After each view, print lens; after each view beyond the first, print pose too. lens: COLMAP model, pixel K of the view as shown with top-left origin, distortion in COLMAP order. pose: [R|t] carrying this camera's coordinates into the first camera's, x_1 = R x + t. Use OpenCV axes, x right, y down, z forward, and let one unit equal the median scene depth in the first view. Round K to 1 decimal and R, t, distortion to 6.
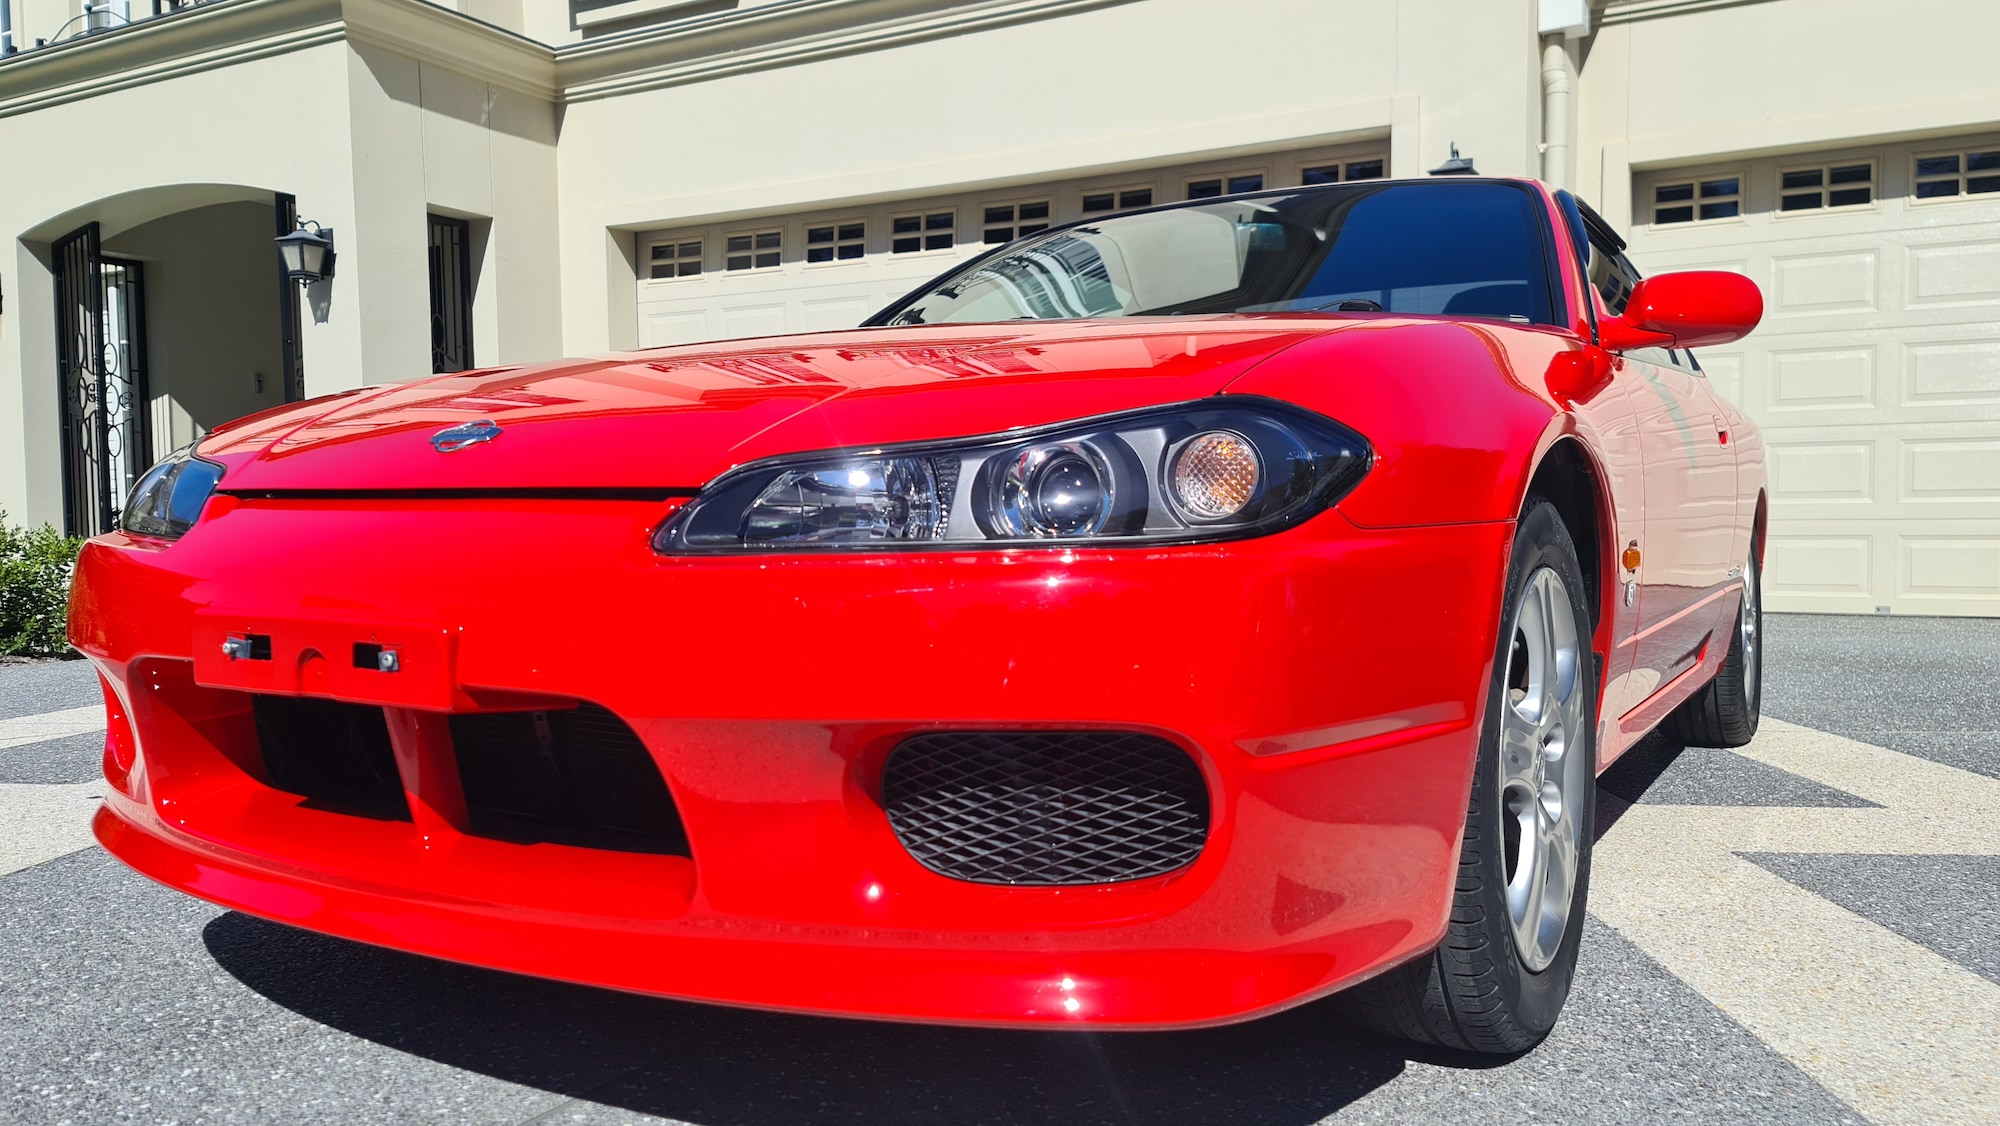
lens RADIAL K [[1467.3, 0, 999.3], [0, 1467.3, 559.8], [0, 0, 1]] dist [0.073206, -0.051109]
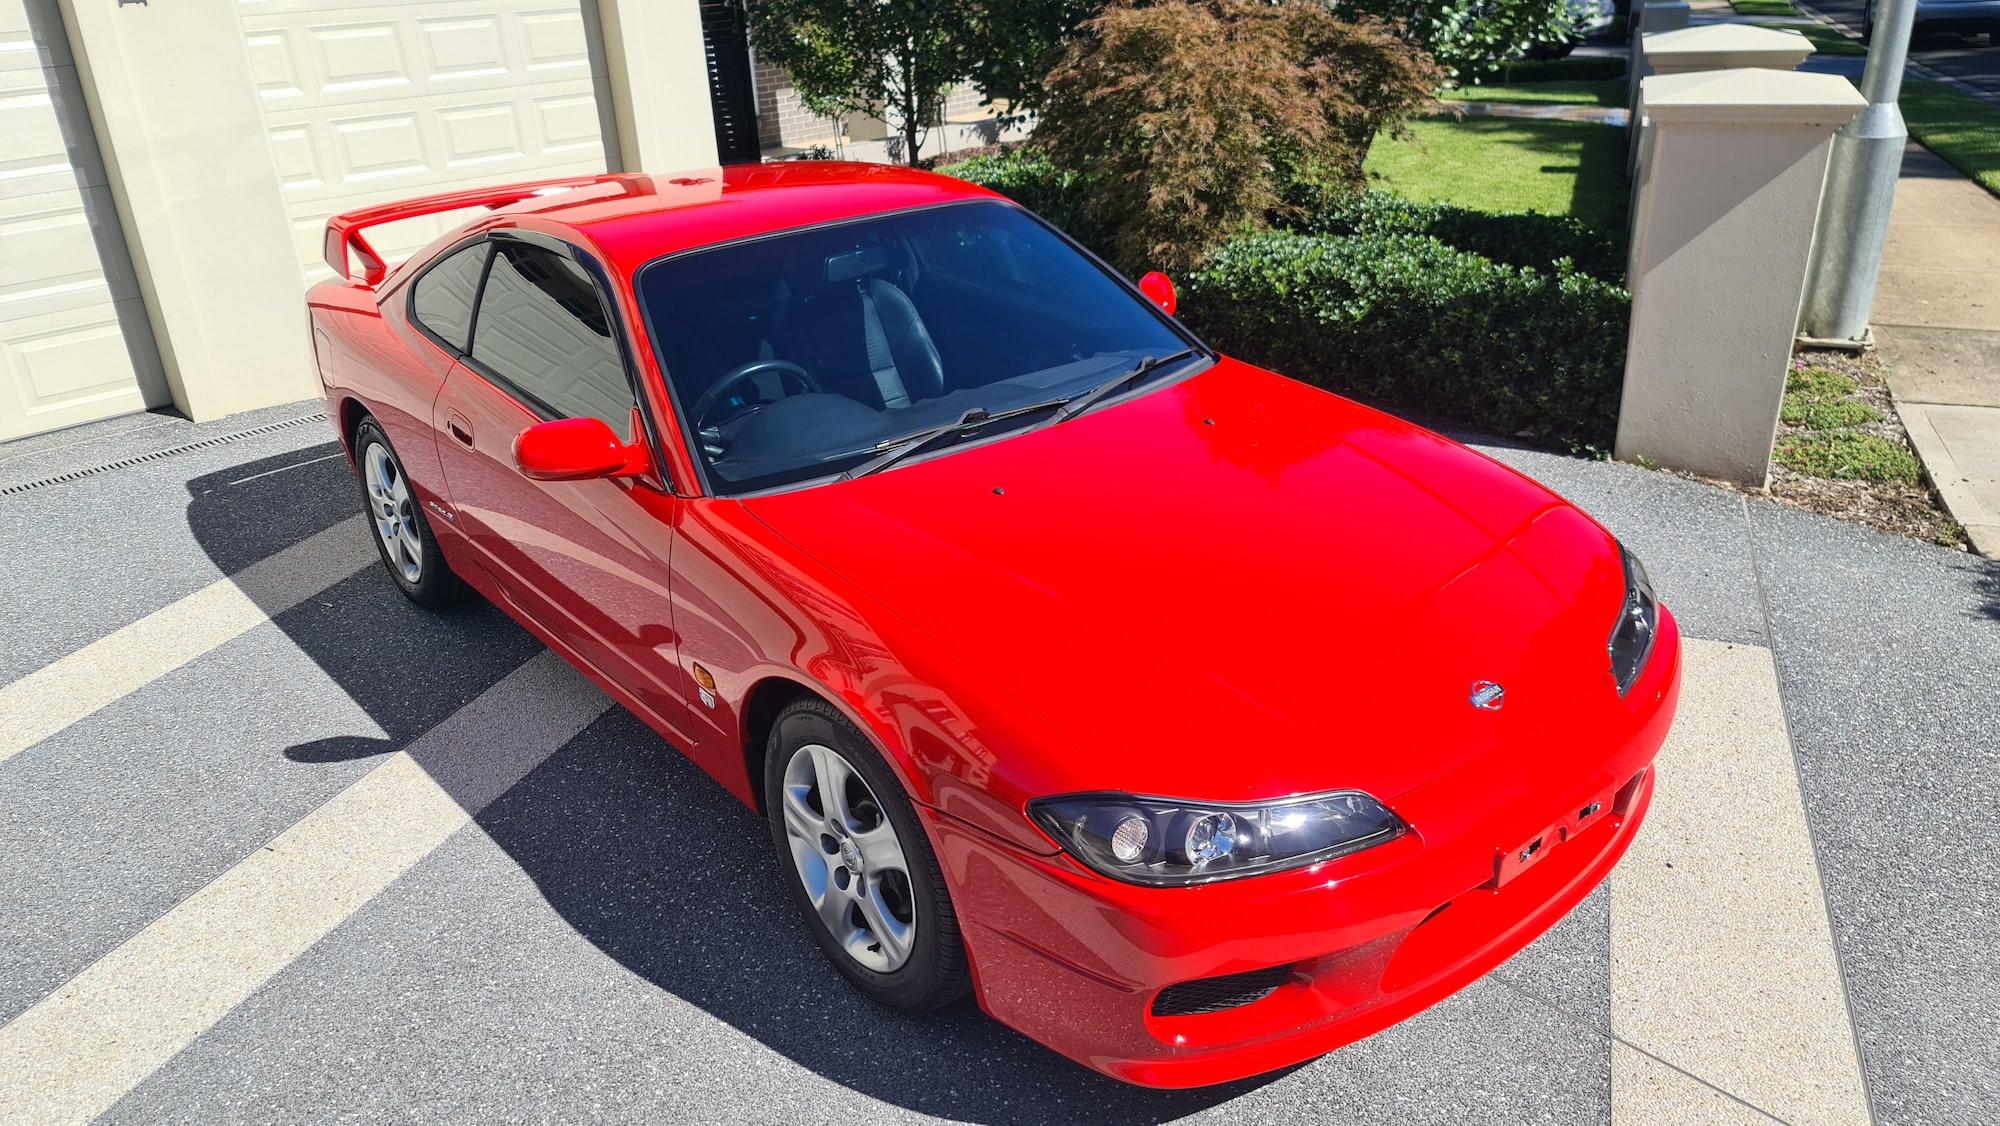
lens RADIAL K [[1481.2, 0, 1030.9], [0, 1481.2, 561.4], [0, 0, 1]] dist [0.066430, -0.044531]
pose [[0.324451, -0.393953, 0.859961, -0.354675], [0.072733, 0.916842, 0.392569, -0.171709], [-0.943102, -0.064822, 0.326124, 0.163285]]
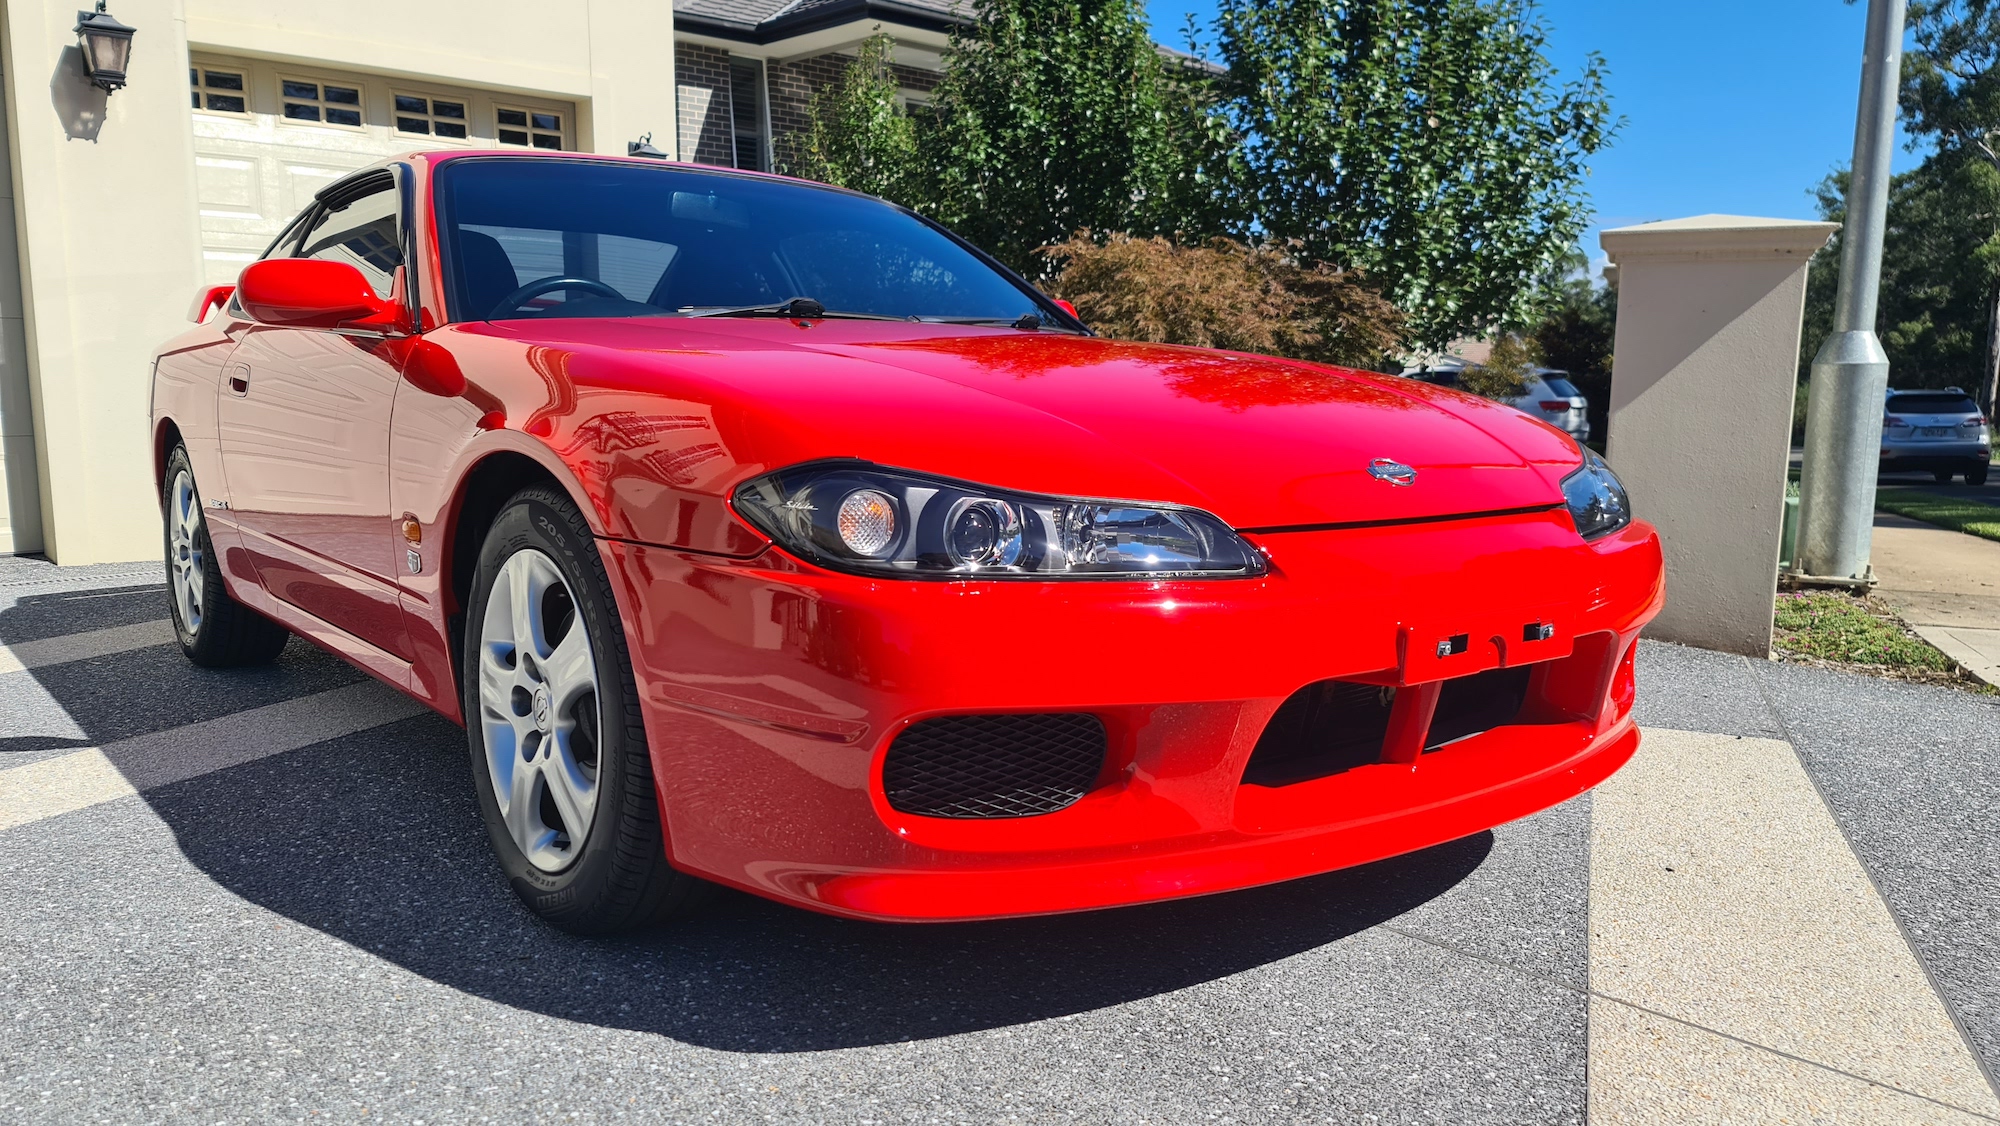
lens RADIAL K [[1475.8, 0, 1002.5], [0, 1475.8, 576.0], [0, 0, 1]] dist [0.068227, -0.050463]
pose [[0.355649, -0.123386, 0.926439, -0.303601], [0.026836, 0.992187, 0.121840, -0.028499], [-0.934234, -0.018470, 0.356181, 0.147201]]
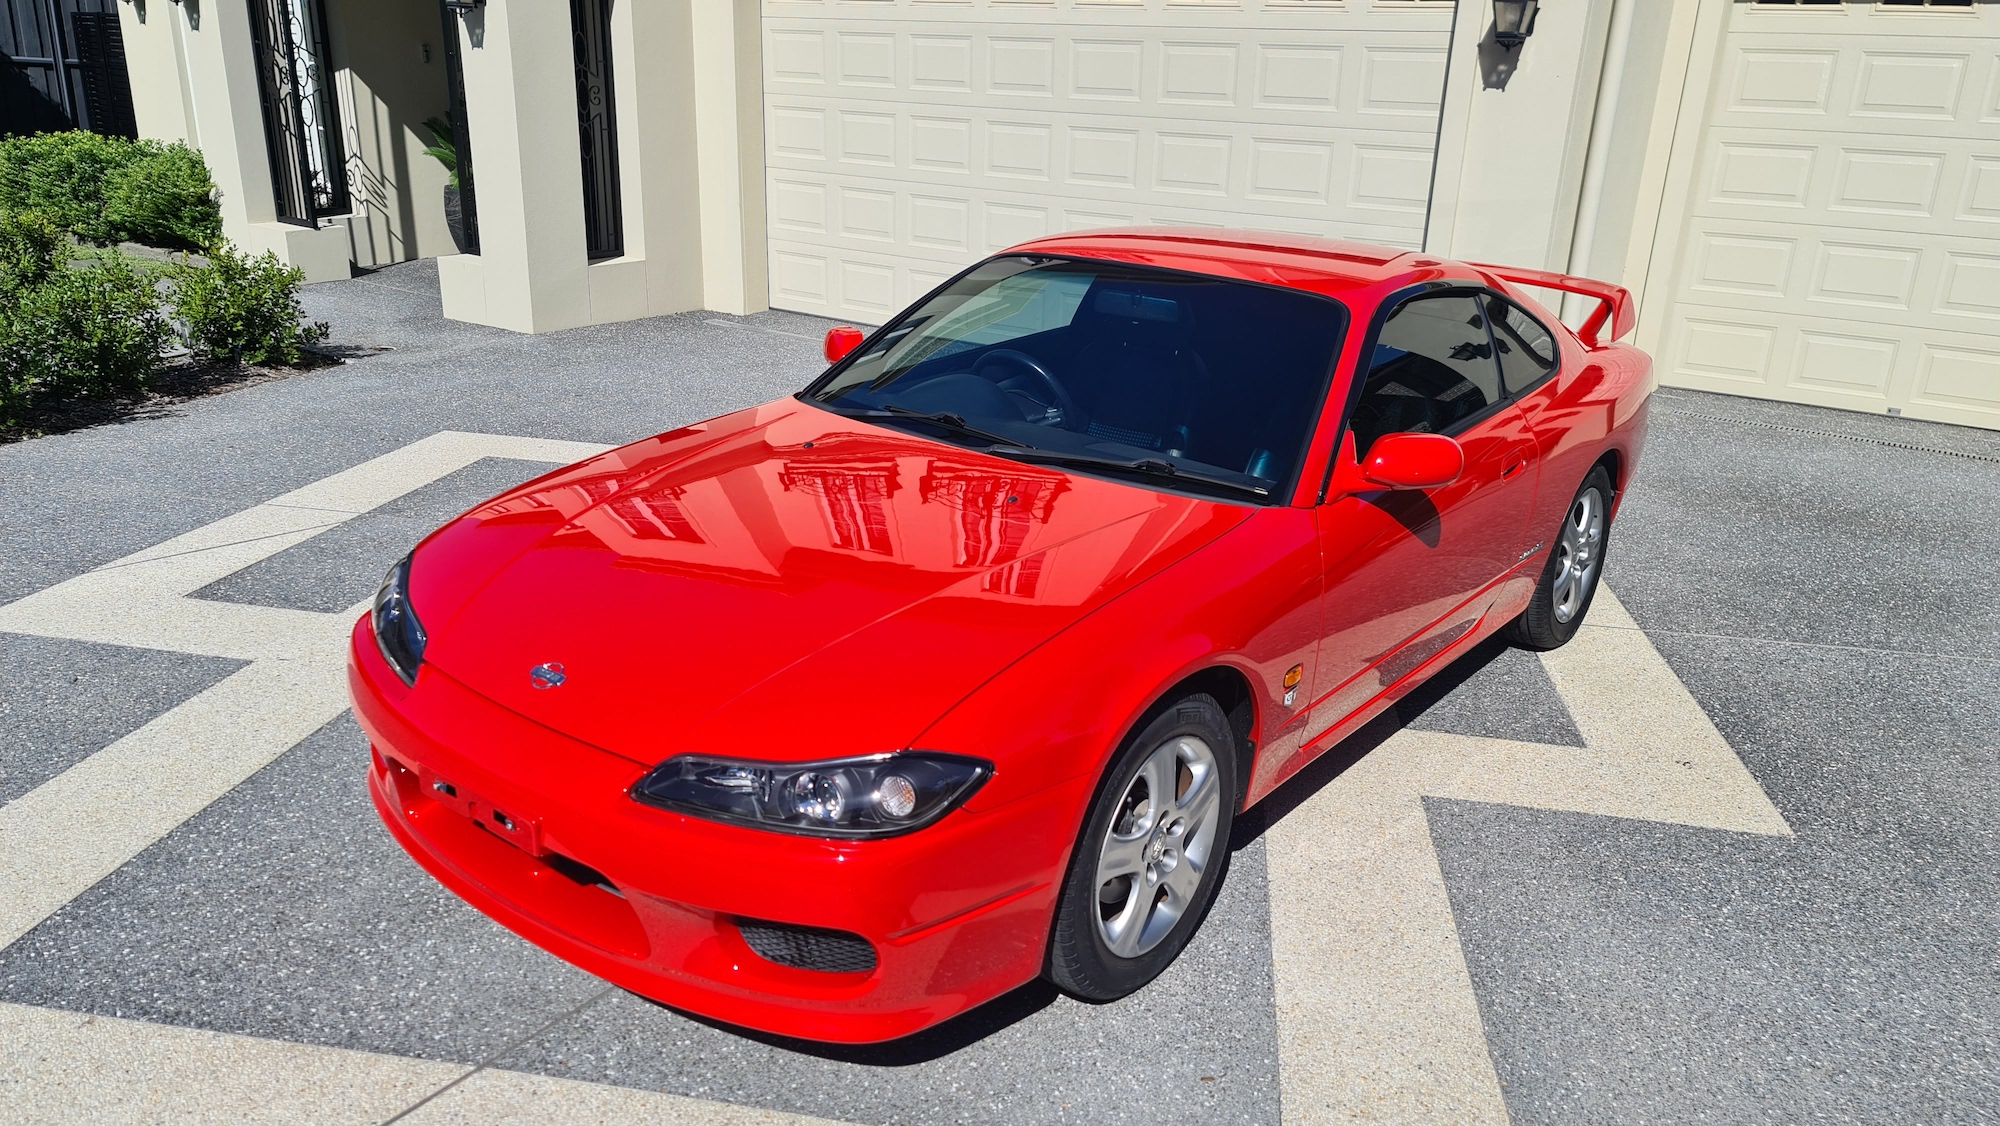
lens RADIAL K [[1463.1, 0, 993.9], [0, 1463.1, 567.4], [0, 0, 1]] dist [0.081787, -0.061464]
pose [[0.991999, 0.079505, -0.098071, 0.064406], [-0.047463, 0.954674, 0.293843, -0.136984], [0.116988, -0.286837, 0.950809, -0.116309]]
